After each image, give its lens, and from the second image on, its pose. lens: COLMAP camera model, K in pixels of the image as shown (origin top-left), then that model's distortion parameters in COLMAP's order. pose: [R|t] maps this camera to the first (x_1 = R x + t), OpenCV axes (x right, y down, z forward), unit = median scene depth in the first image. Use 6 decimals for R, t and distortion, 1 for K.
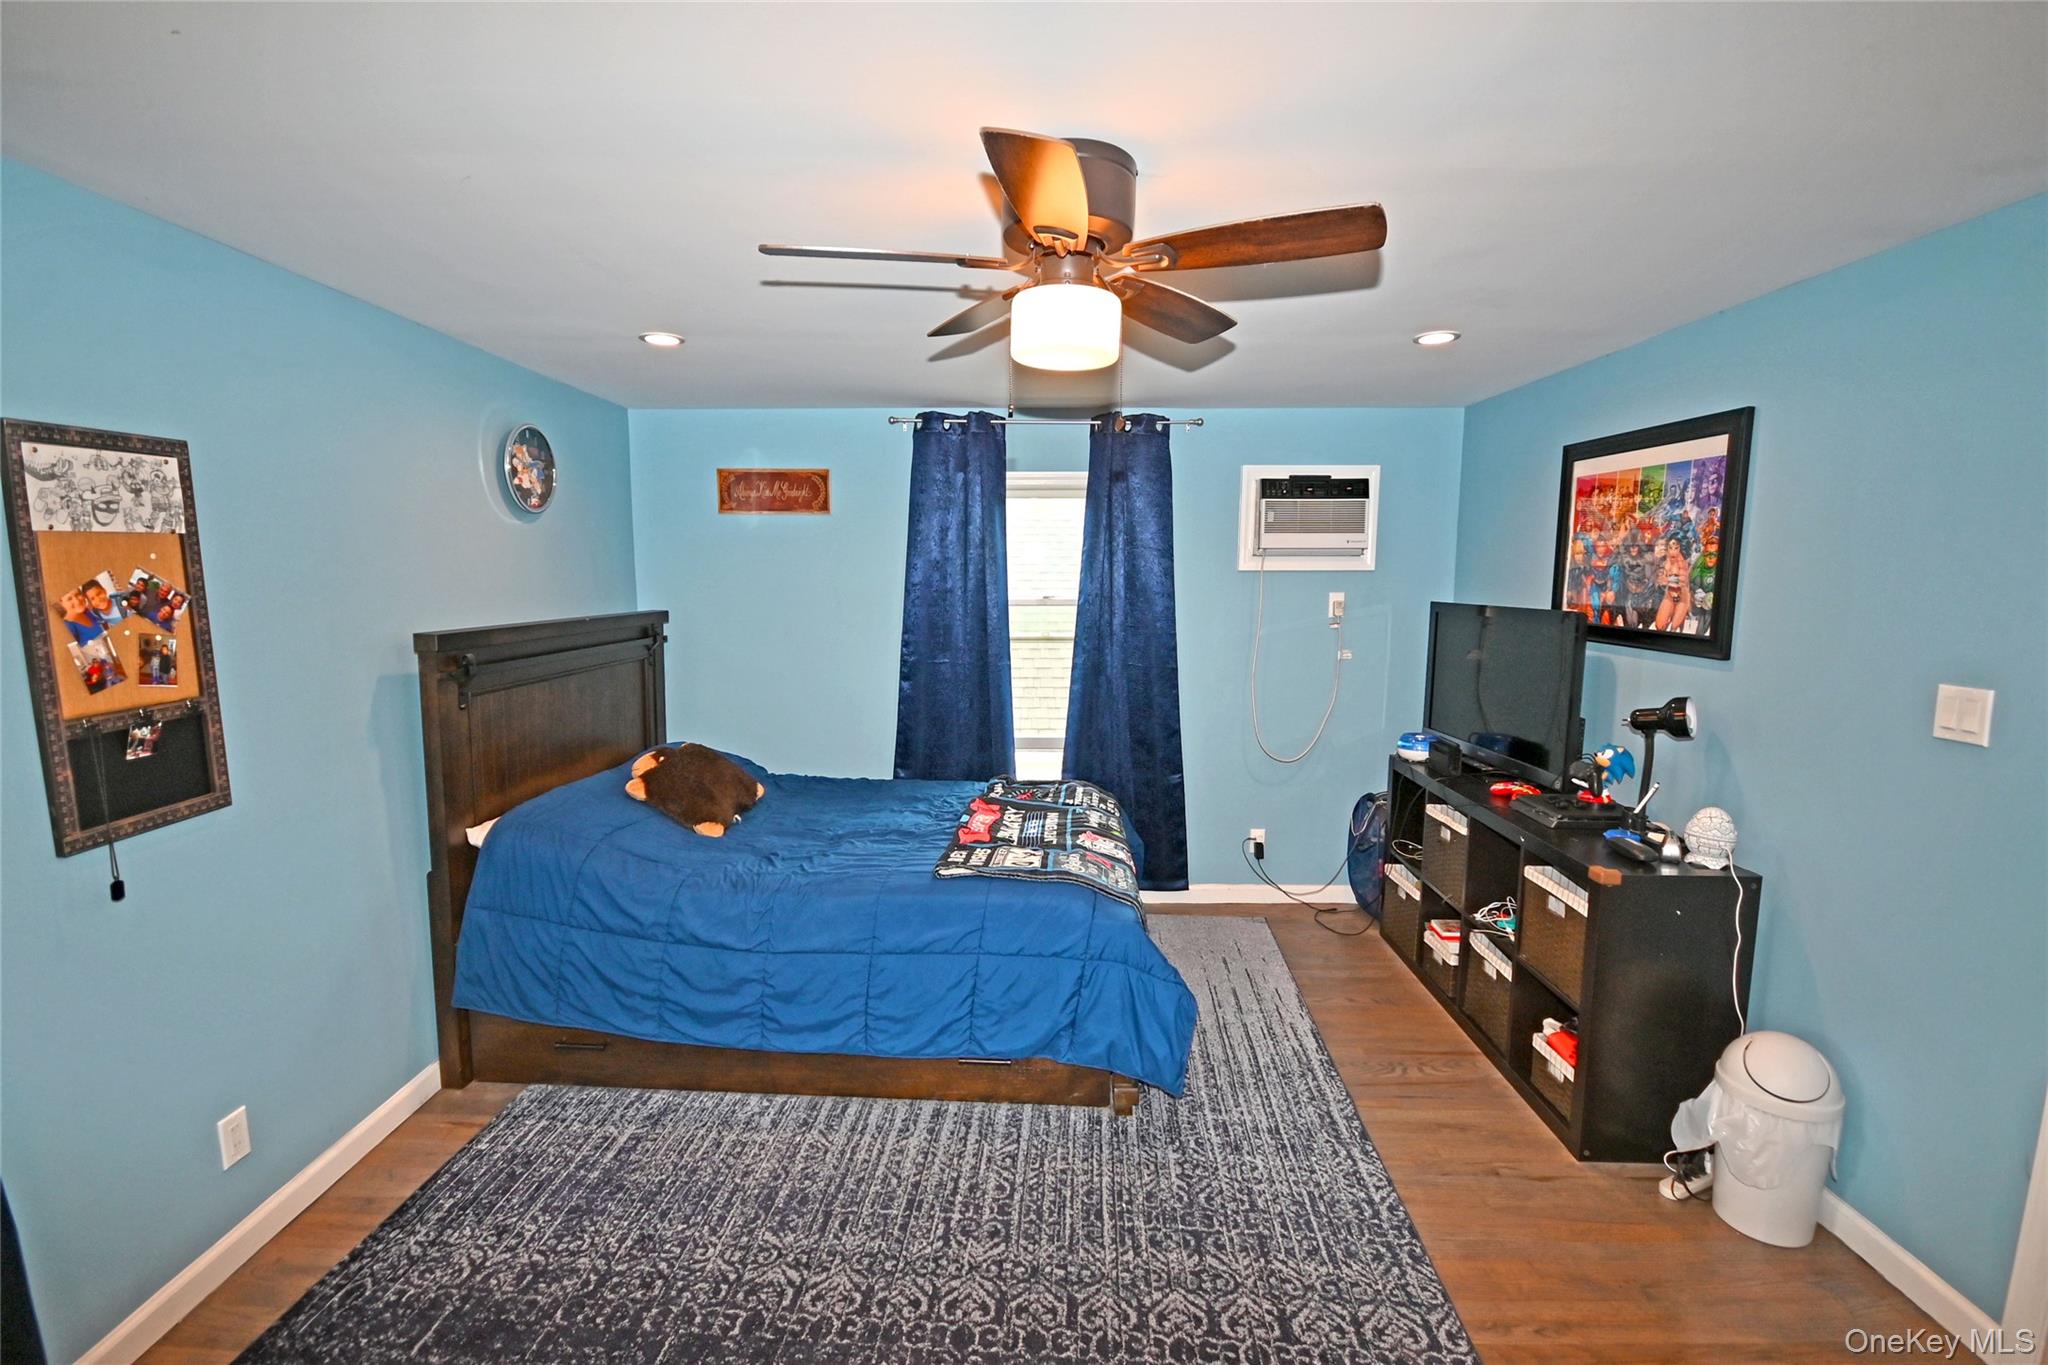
lens RADIAL K [[895.4, 0, 1022.1], [0, 895.4, 683.7], [0, 0, 1]] dist [-0.002050, -0.000120]
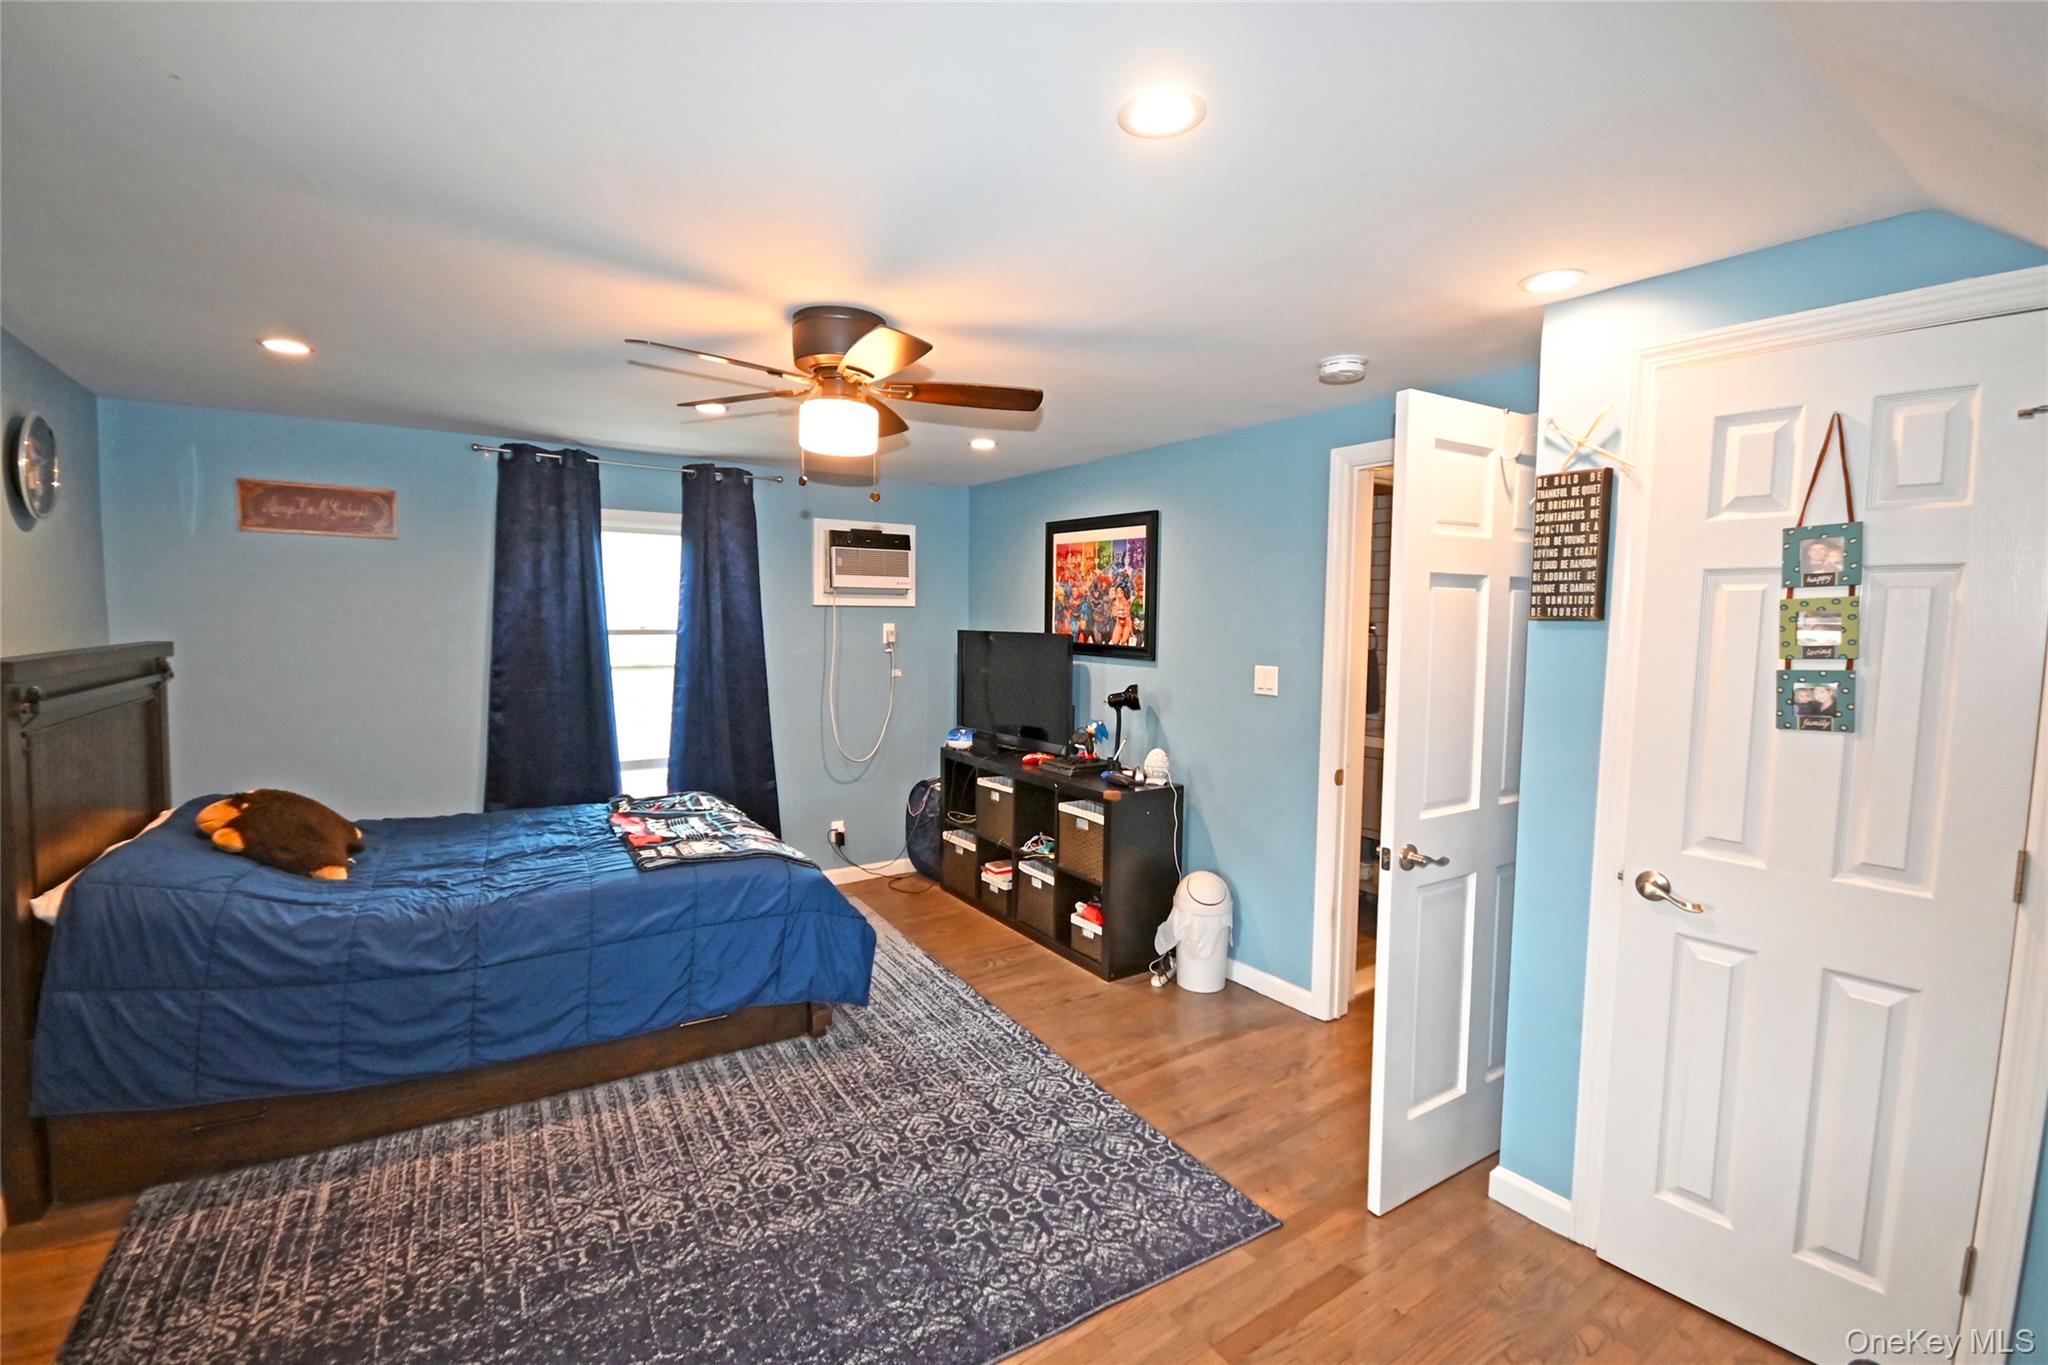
lens RADIAL K [[895.4, 0, 1022.1], [0, 895.4, 683.7], [0, 0, 1]] dist [-0.002050, -0.000120]
pose [[0.817120, -0.034868, 0.575412, -0.351537], [0.062071, 0.997688, -0.027687, 0.044897], [-0.573116, 0.058340, 0.817395, -0.202289]]
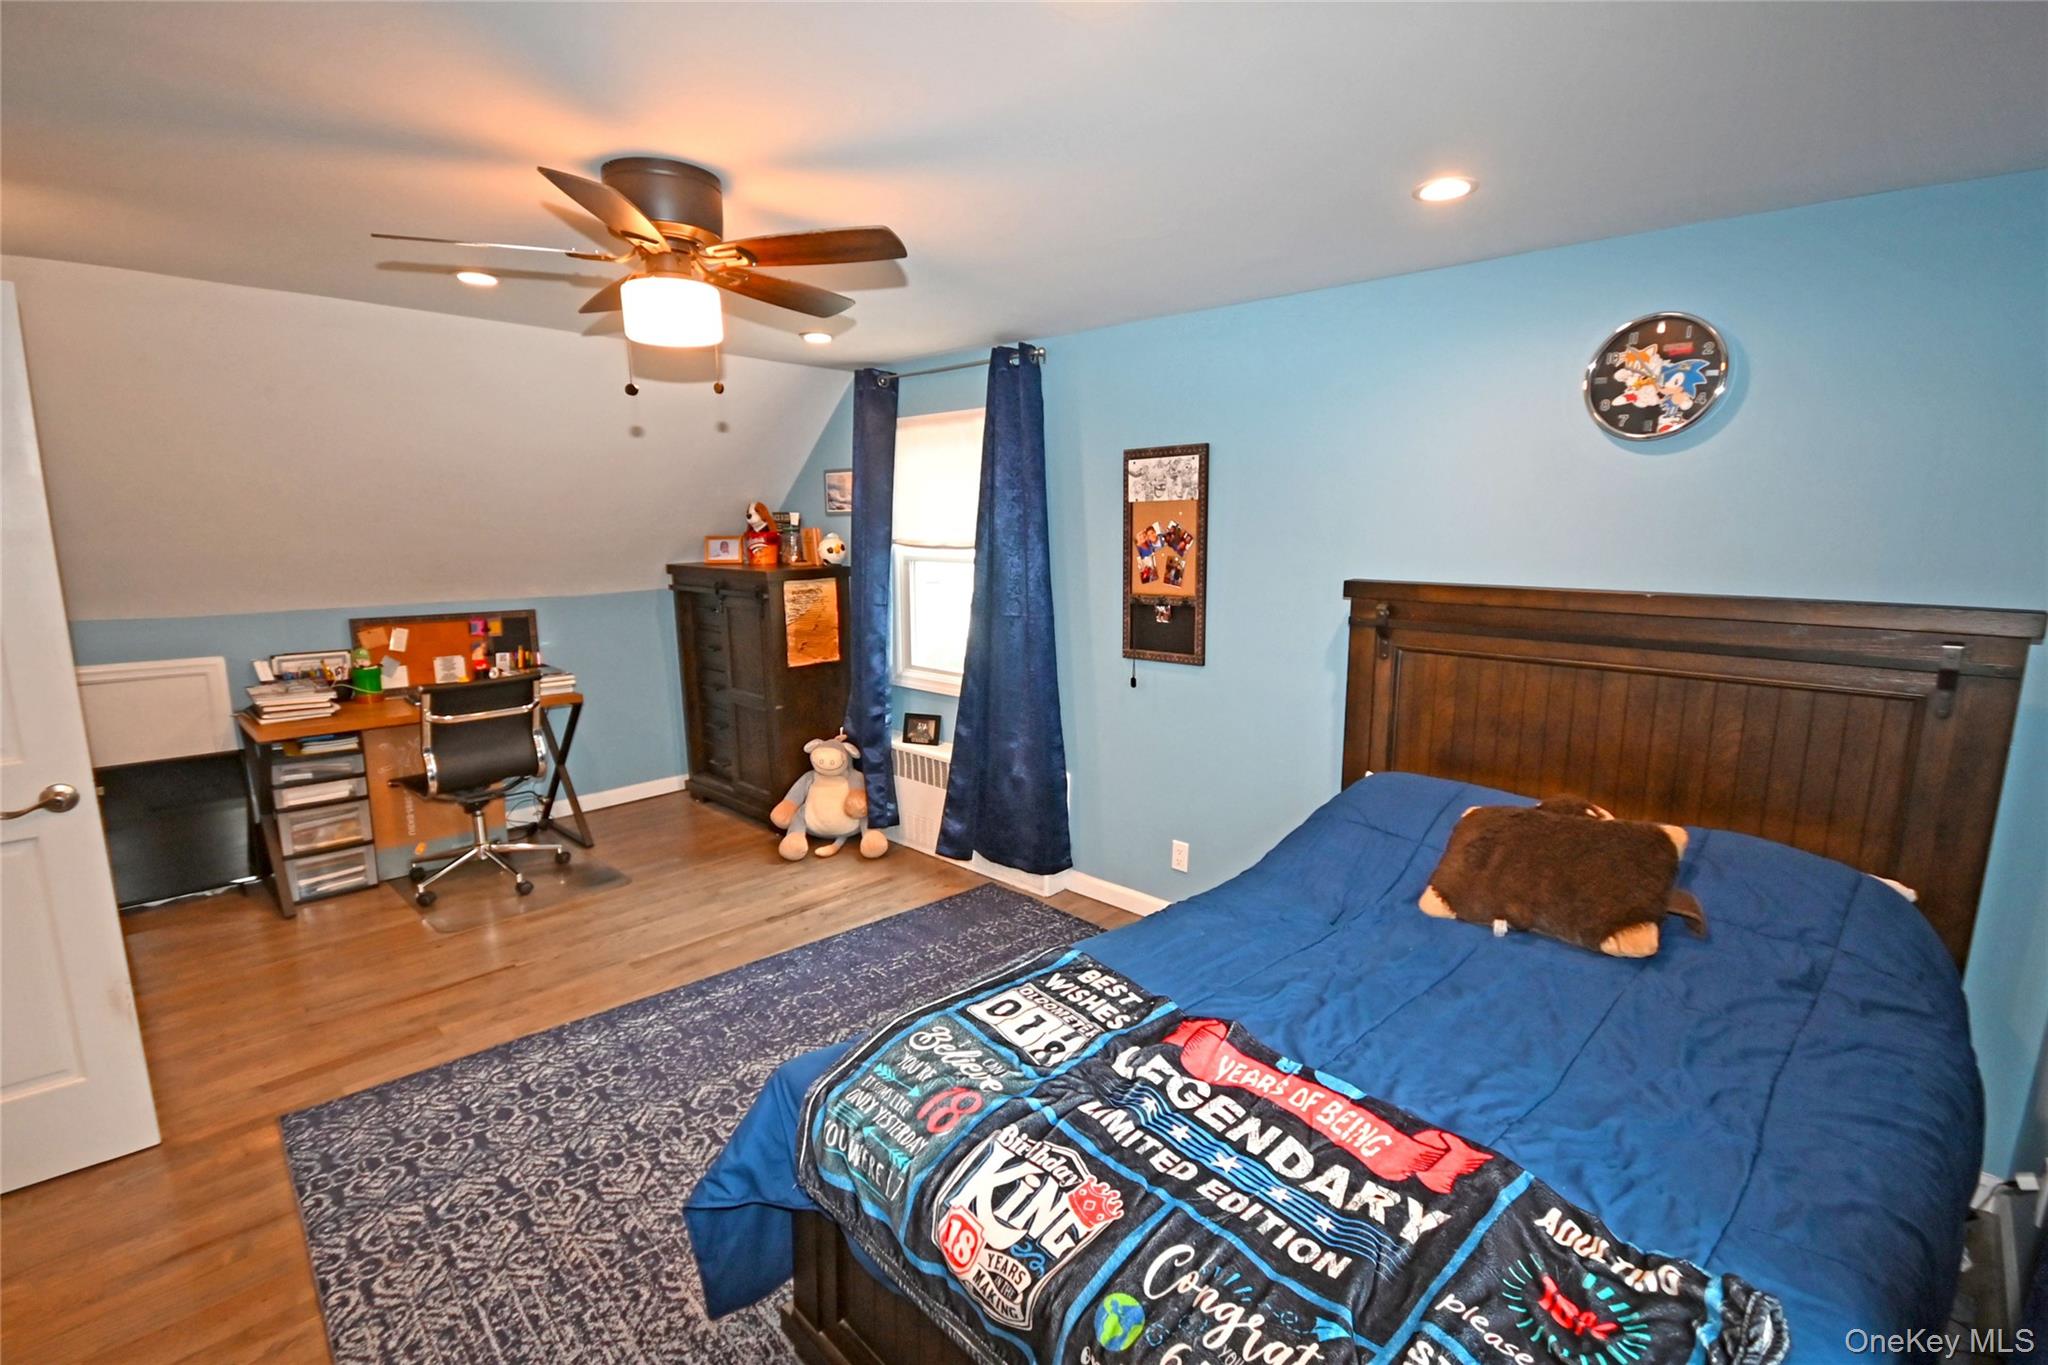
lens RADIAL K [[912.6, 0, 1017.2], [0, 912.6, 693.8], [0, 0, 1]] dist [0.002513, -0.007789]
pose [[-0.682460, 0.128952, -0.719458, 0.427947], [-0.096421, 0.959829, 0.263497, -0.171971], [0.724535, 0.249197, -0.642612, 1.417152]]
